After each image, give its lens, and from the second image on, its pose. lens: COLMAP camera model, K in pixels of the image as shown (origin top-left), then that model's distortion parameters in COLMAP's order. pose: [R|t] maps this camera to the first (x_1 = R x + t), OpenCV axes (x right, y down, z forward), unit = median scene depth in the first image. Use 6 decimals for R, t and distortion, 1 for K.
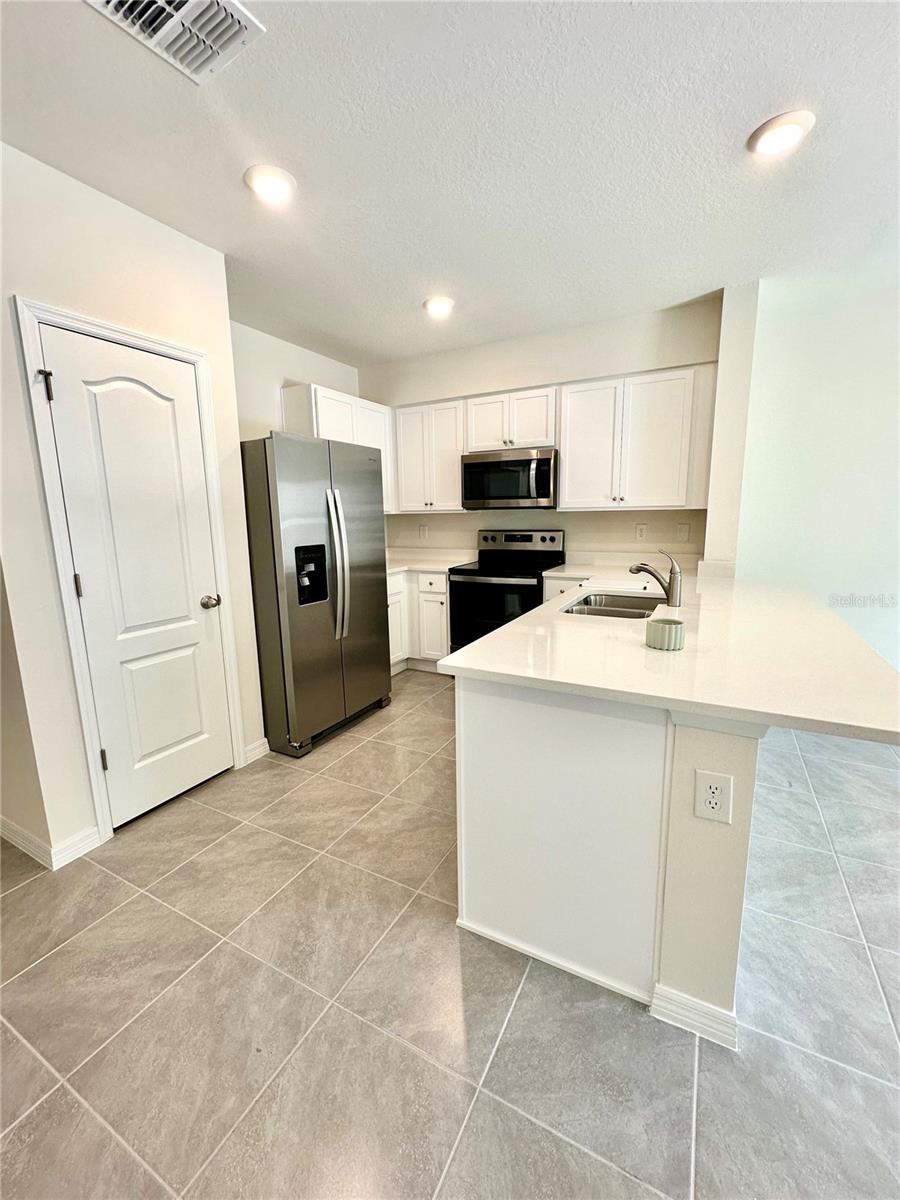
lens RADIAL K [[486.6, 0, 446.5], [0, 486.6, 598.9], [0, 0, 1]] dist [0.000014, 0.000304]
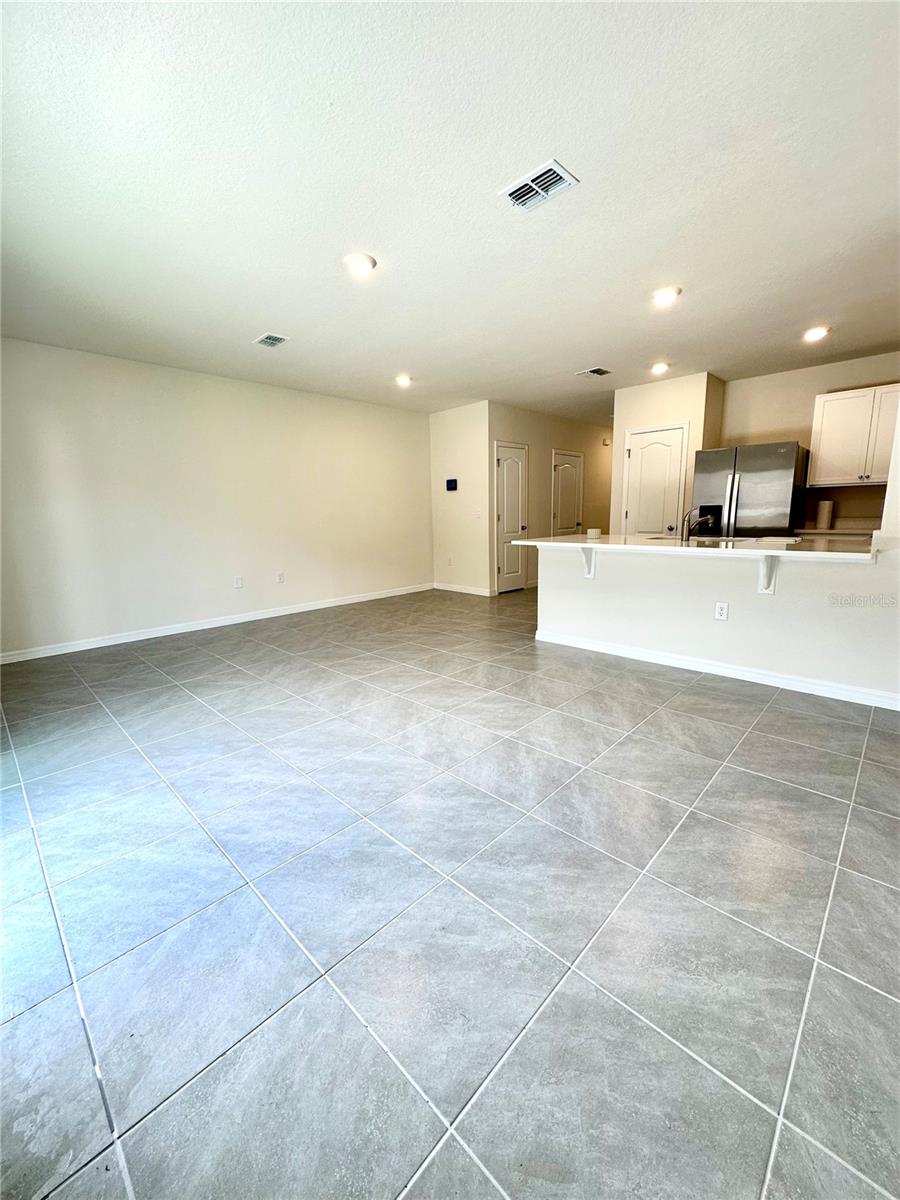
lens RADIAL K [[486.6, 0, 449.0], [0, 486.6, 599.0], [0, 0, 1]] dist [0.000014, 0.000304]
pose [[-0.271699, 0.191893, -0.943057, 1.604984], [-0.141297, 0.961347, 0.236322, -0.052739], [0.951953, 0.197459, -0.234083, 0.453891]]
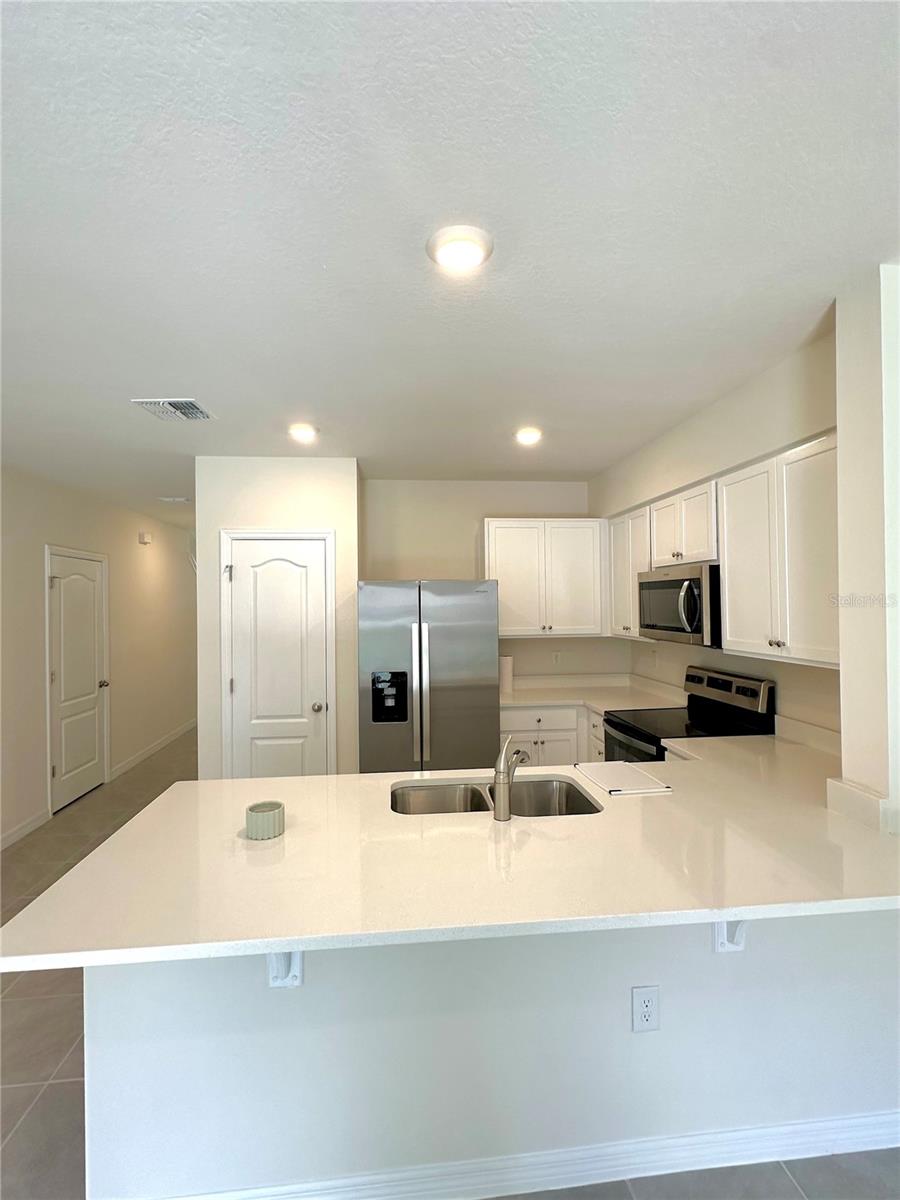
lens RADIAL K [[562.5, 0, 449.4], [0, 562.5, 605.6], [0, 0, 1]] dist [0.000140, -0.000087]
pose [[0.566625, 0.014718, -0.823845, 0.756688], [-0.142069, 0.986612, -0.080087, -0.151164], [0.811636, 0.162422, 0.561129, 0.289043]]
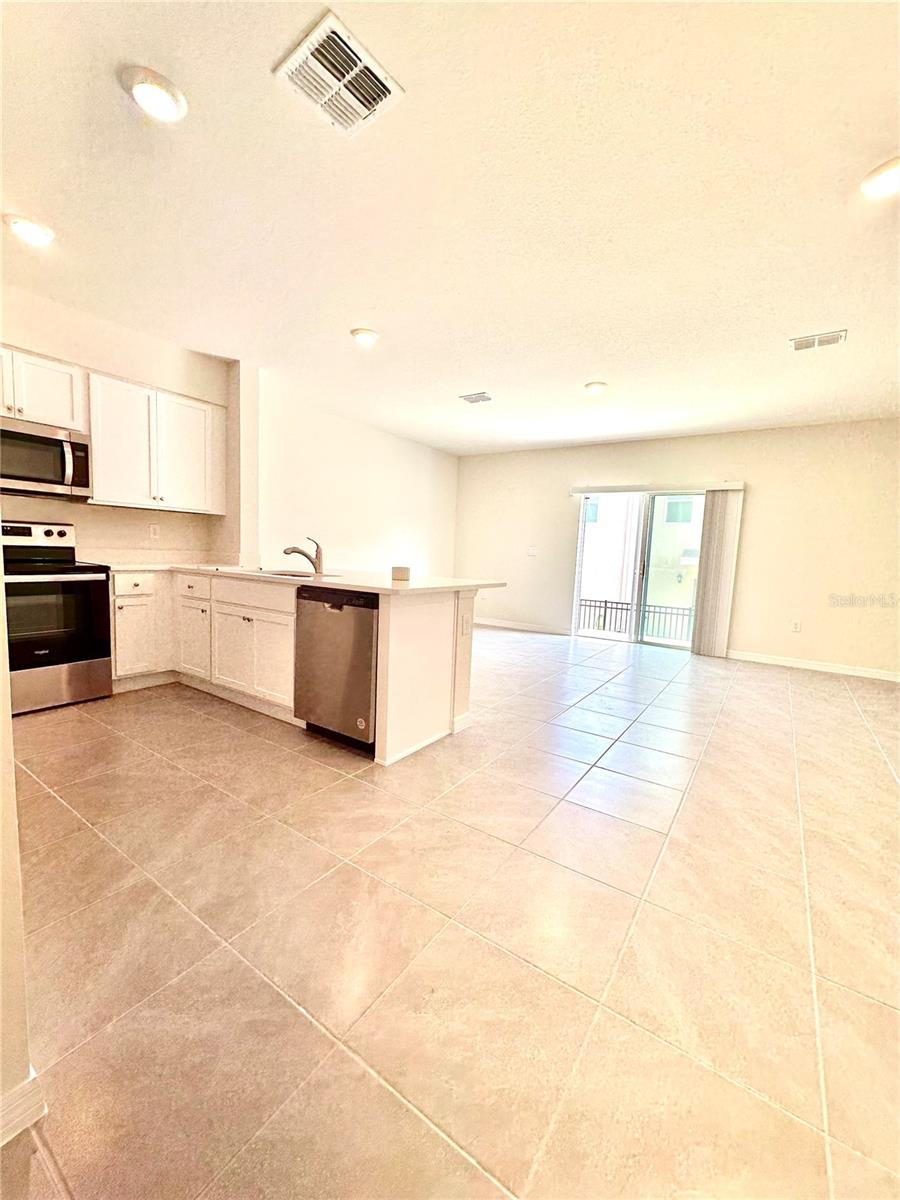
lens RADIAL K [[486.6, 0, 442.2], [0, 486.6, 600.2], [0, 0, 1]] dist [0.000014, 0.000304]
pose [[0.113419, -0.076422, 0.990604, -0.739343], [0.128179, 0.989831, 0.061686, 0.037485], [-0.985244, 0.119978, 0.122061, 0.291232]]
